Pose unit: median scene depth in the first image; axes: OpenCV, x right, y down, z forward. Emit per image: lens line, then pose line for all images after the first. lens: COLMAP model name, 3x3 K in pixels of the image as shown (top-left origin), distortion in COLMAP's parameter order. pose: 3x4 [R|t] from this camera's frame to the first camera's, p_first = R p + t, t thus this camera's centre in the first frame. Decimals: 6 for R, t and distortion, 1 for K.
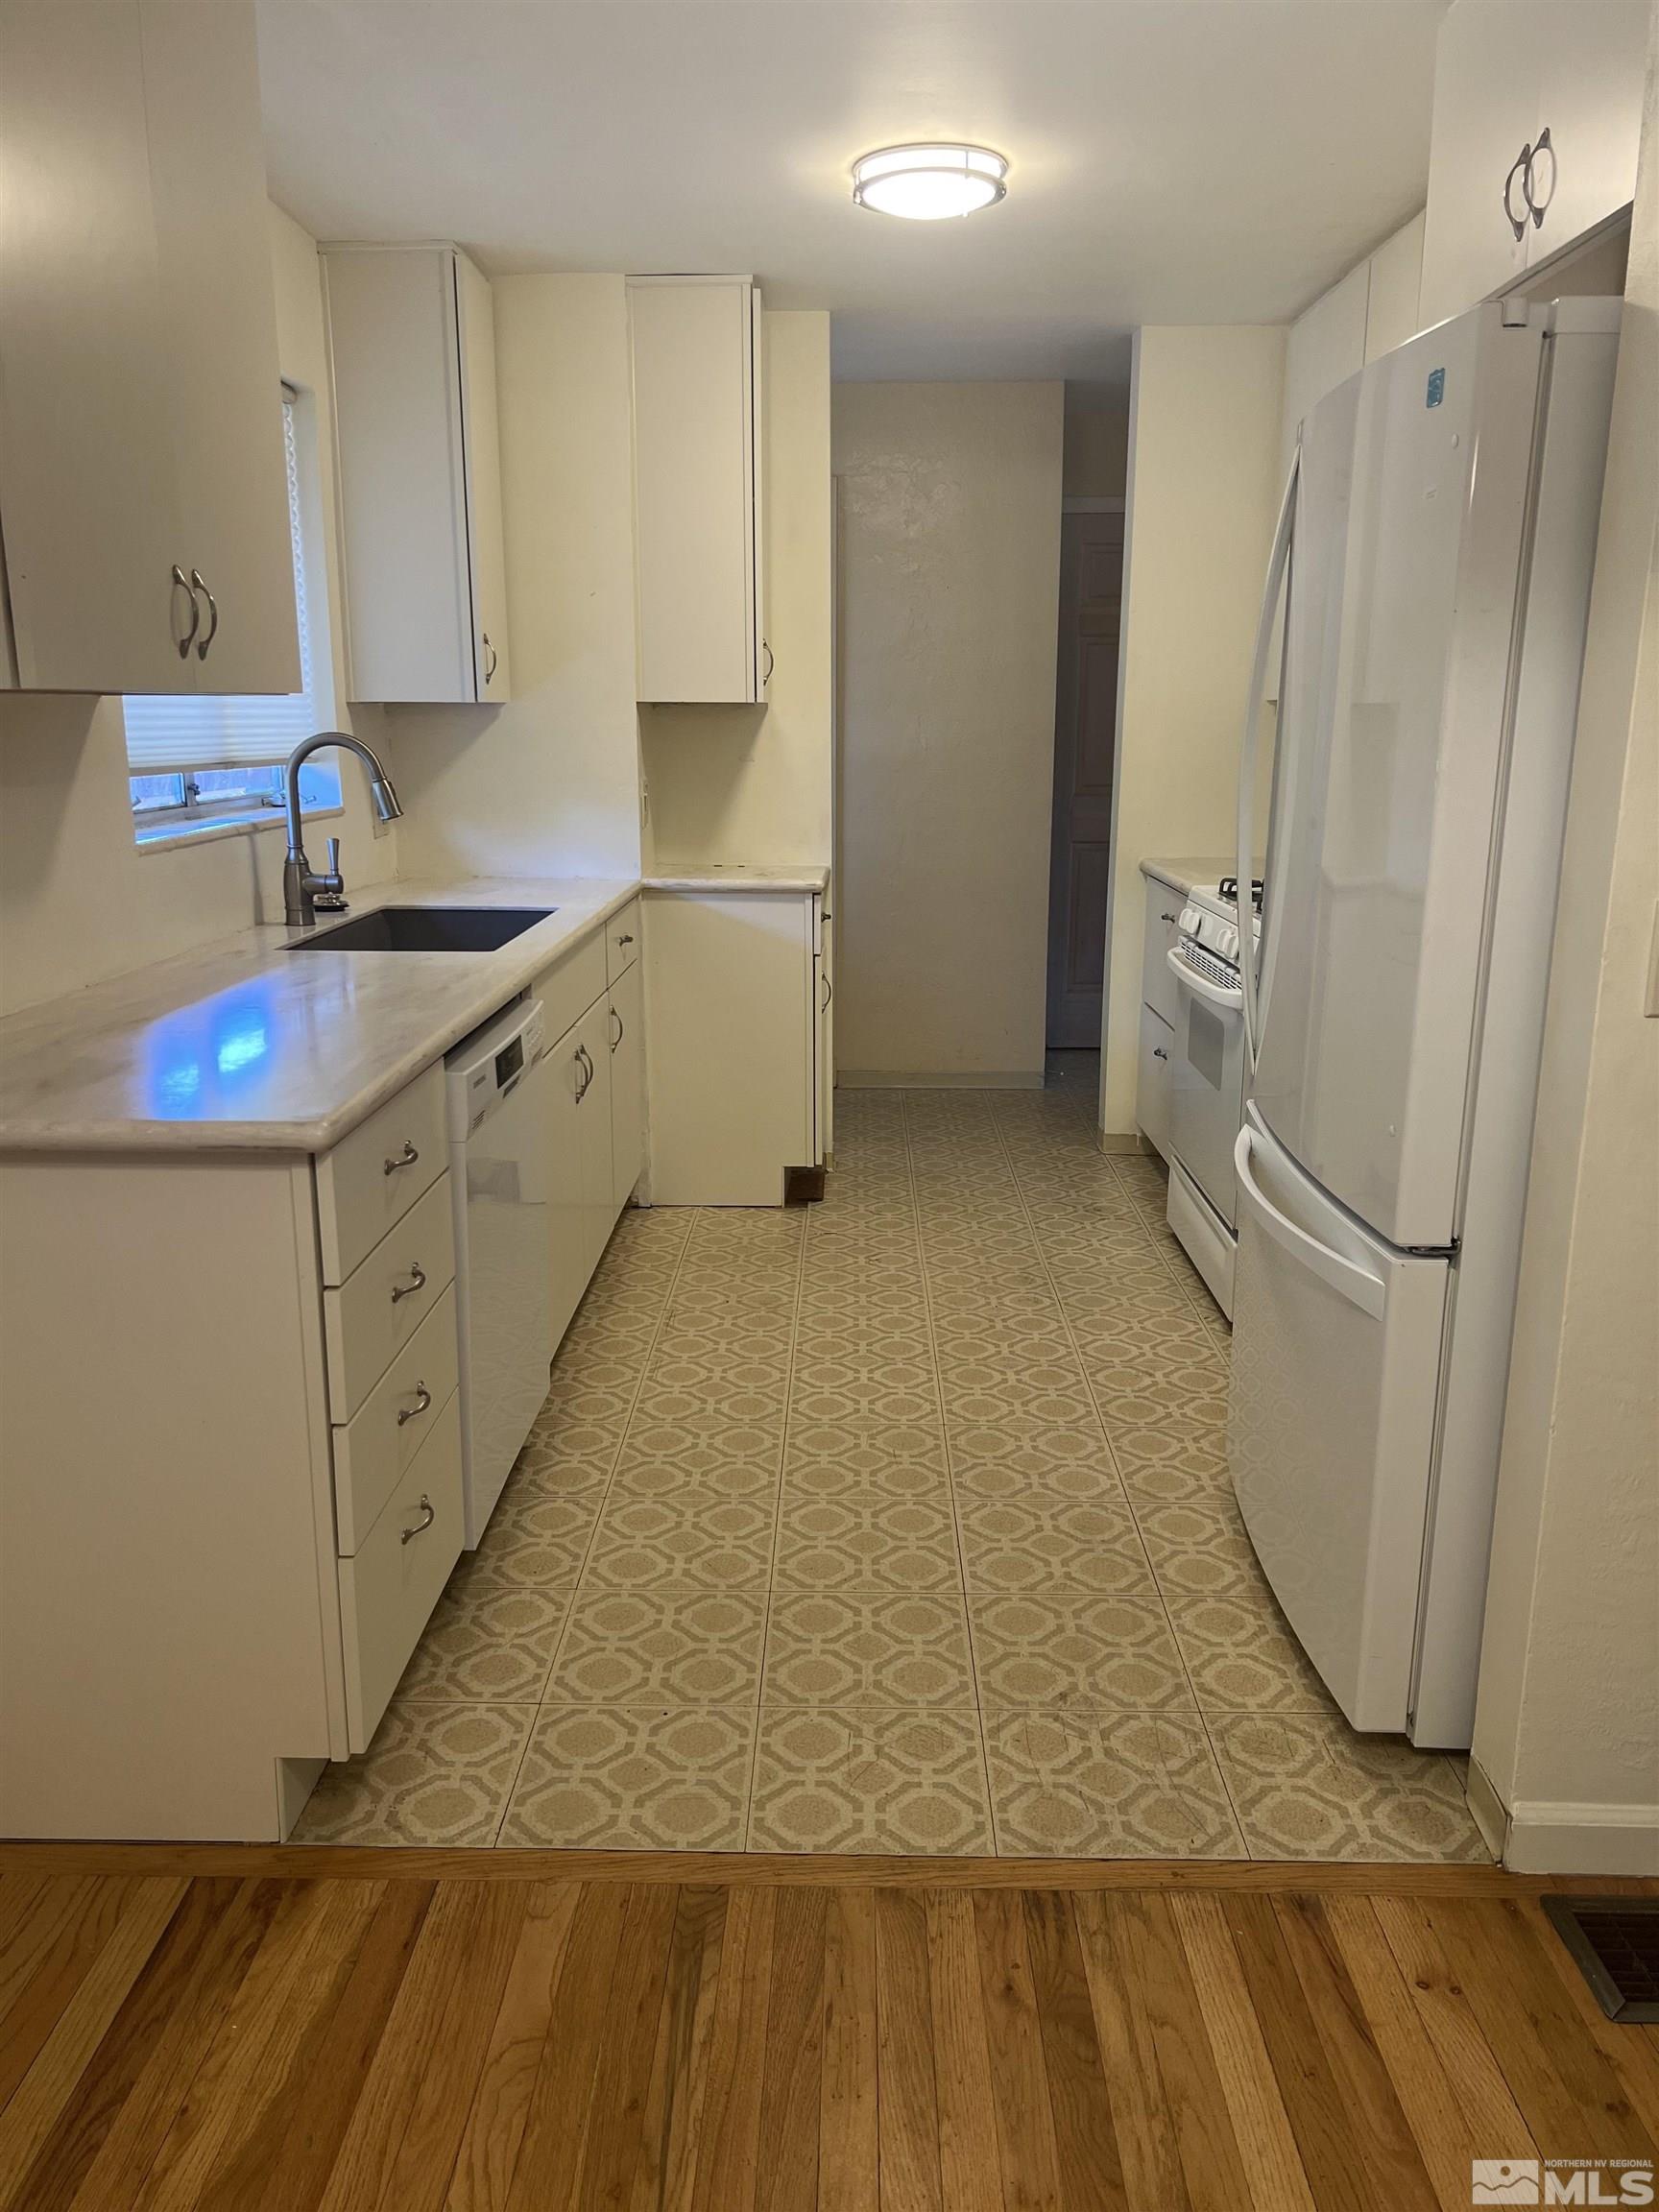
lens RADIAL K [[1648.7, 0, 826.2], [0, 1648.7, 1106.2], [0, 0, 1]] dist [0.024040, -0.003481]
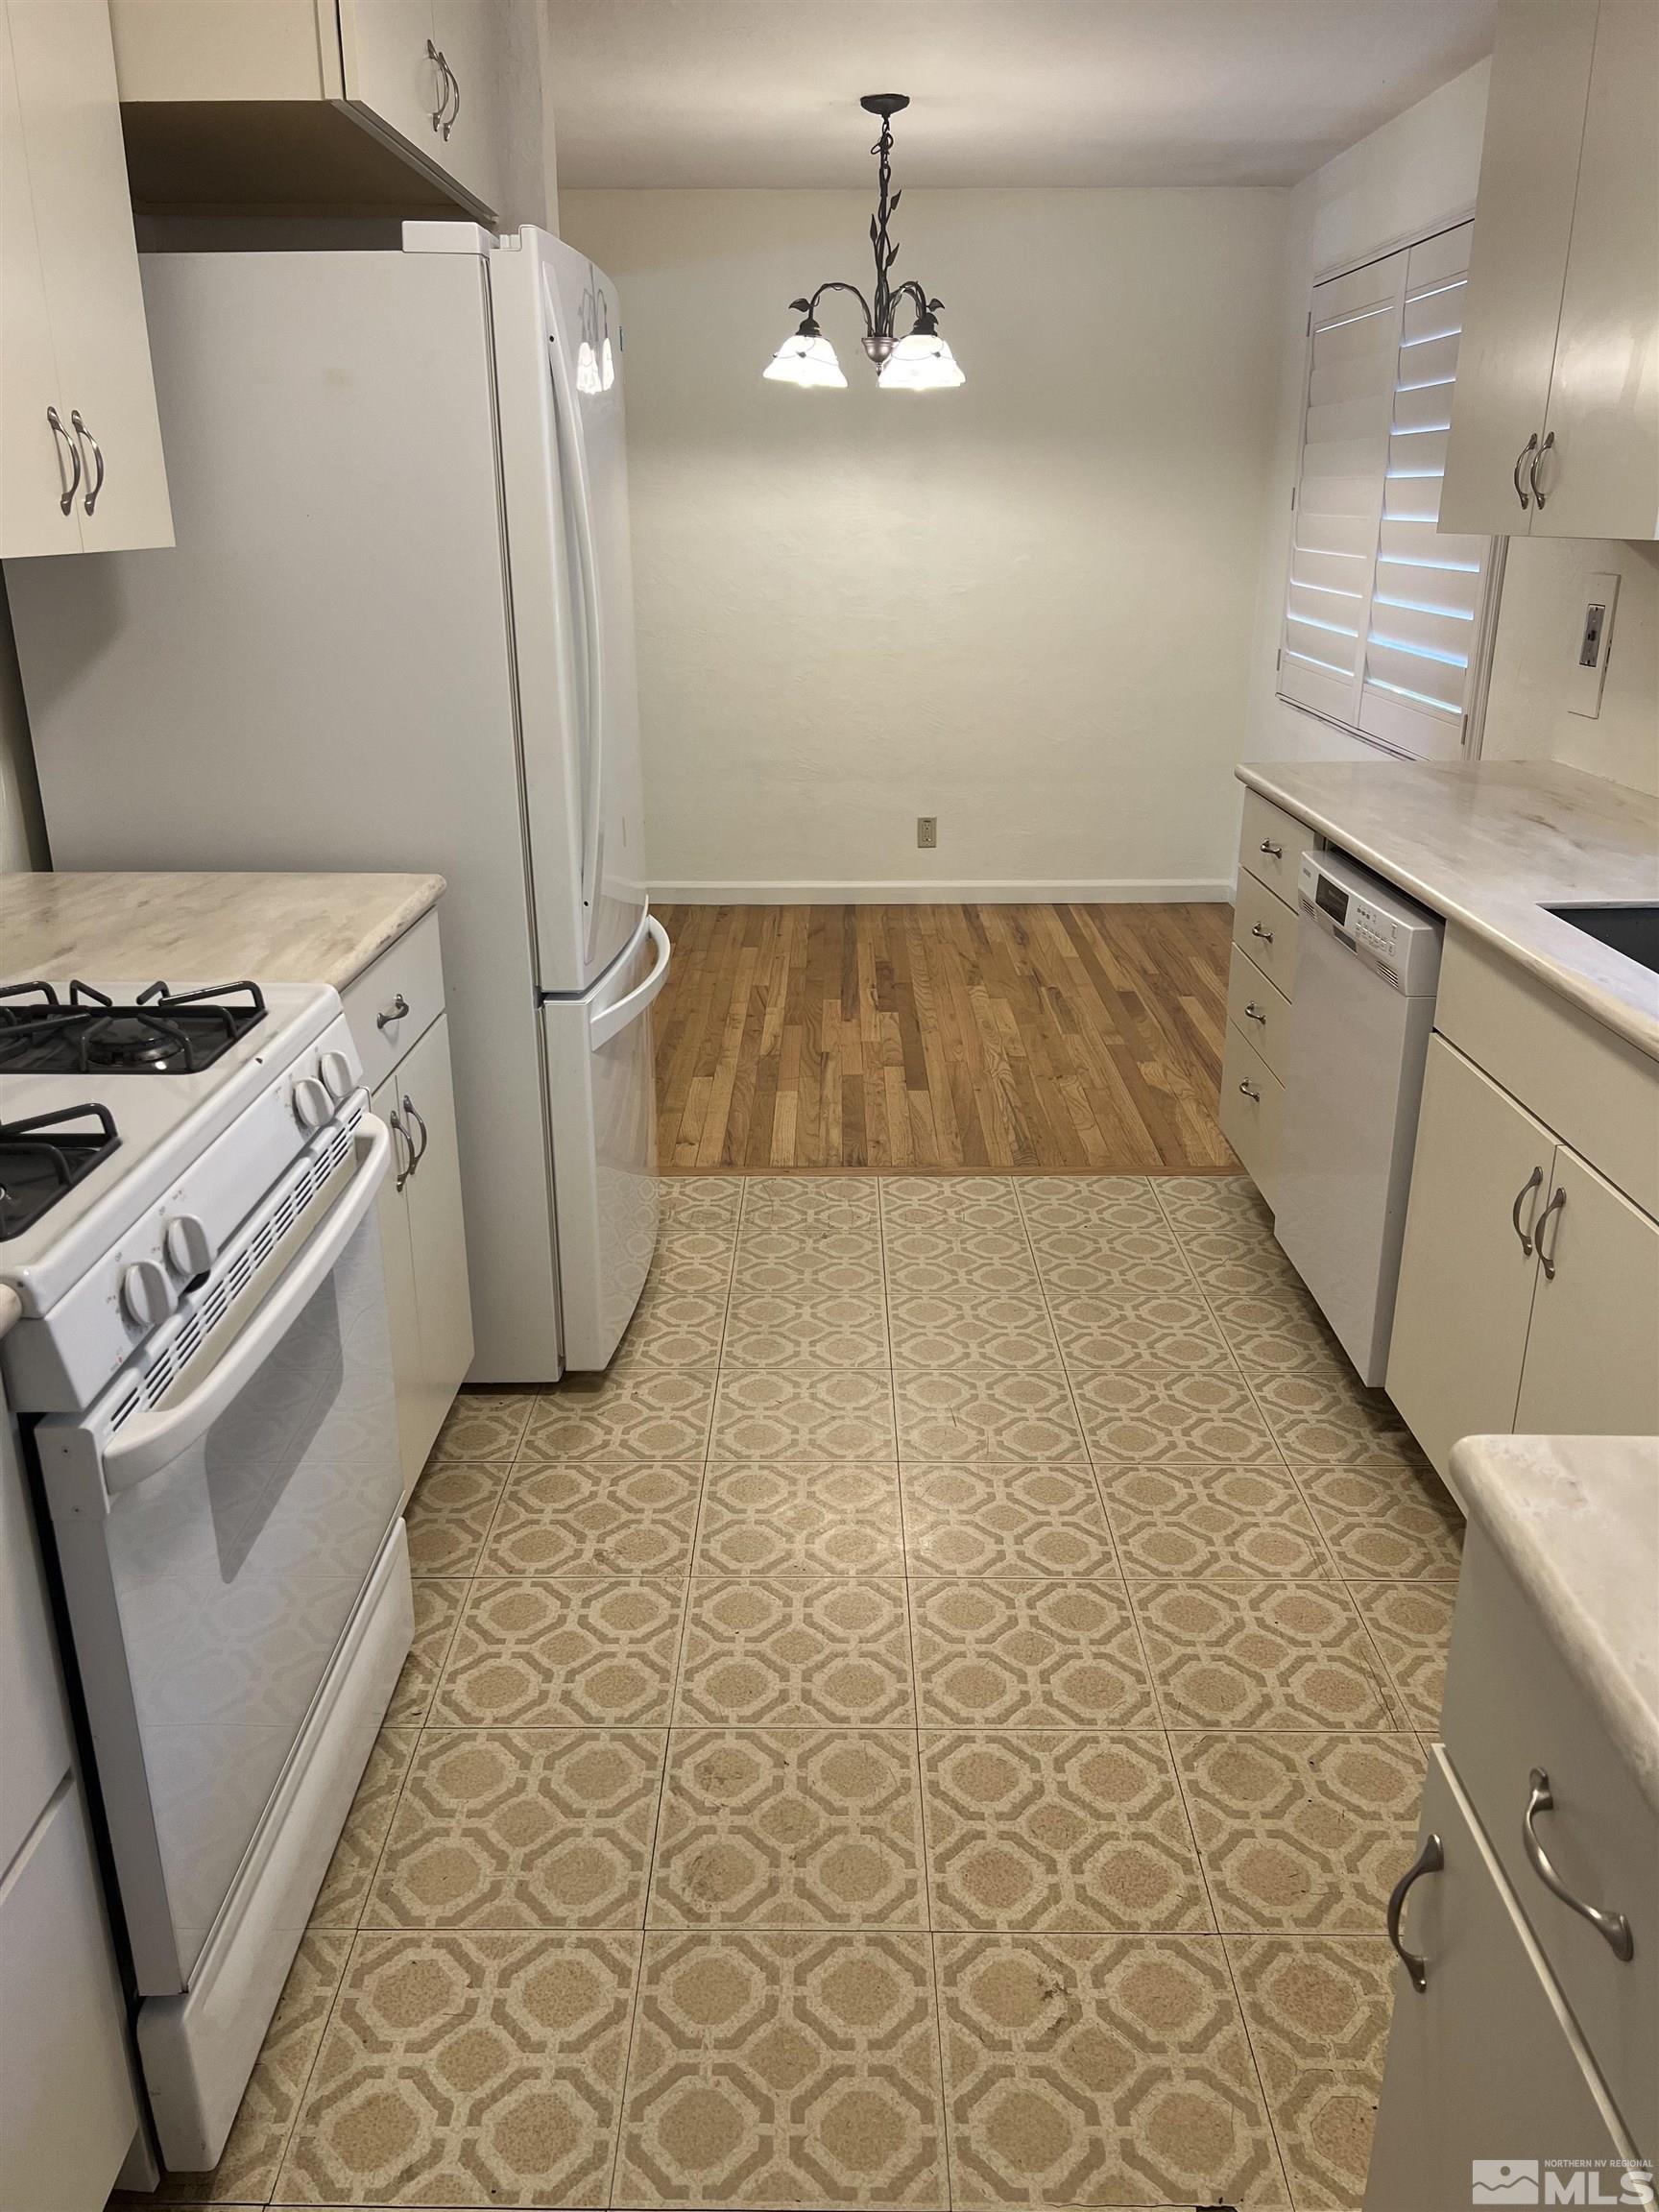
lens RADIAL K [[1648.7, 0, 827.1], [0, 1648.7, 1107.6], [0, 0, 1]] dist [0.024040, -0.003481]
pose [[-0.999786, 0.019271, -0.007588, 0.158389], [0.012059, 0.839502, 0.543222, -0.581804], [0.016838, 0.543014, -0.839555, 2.315246]]
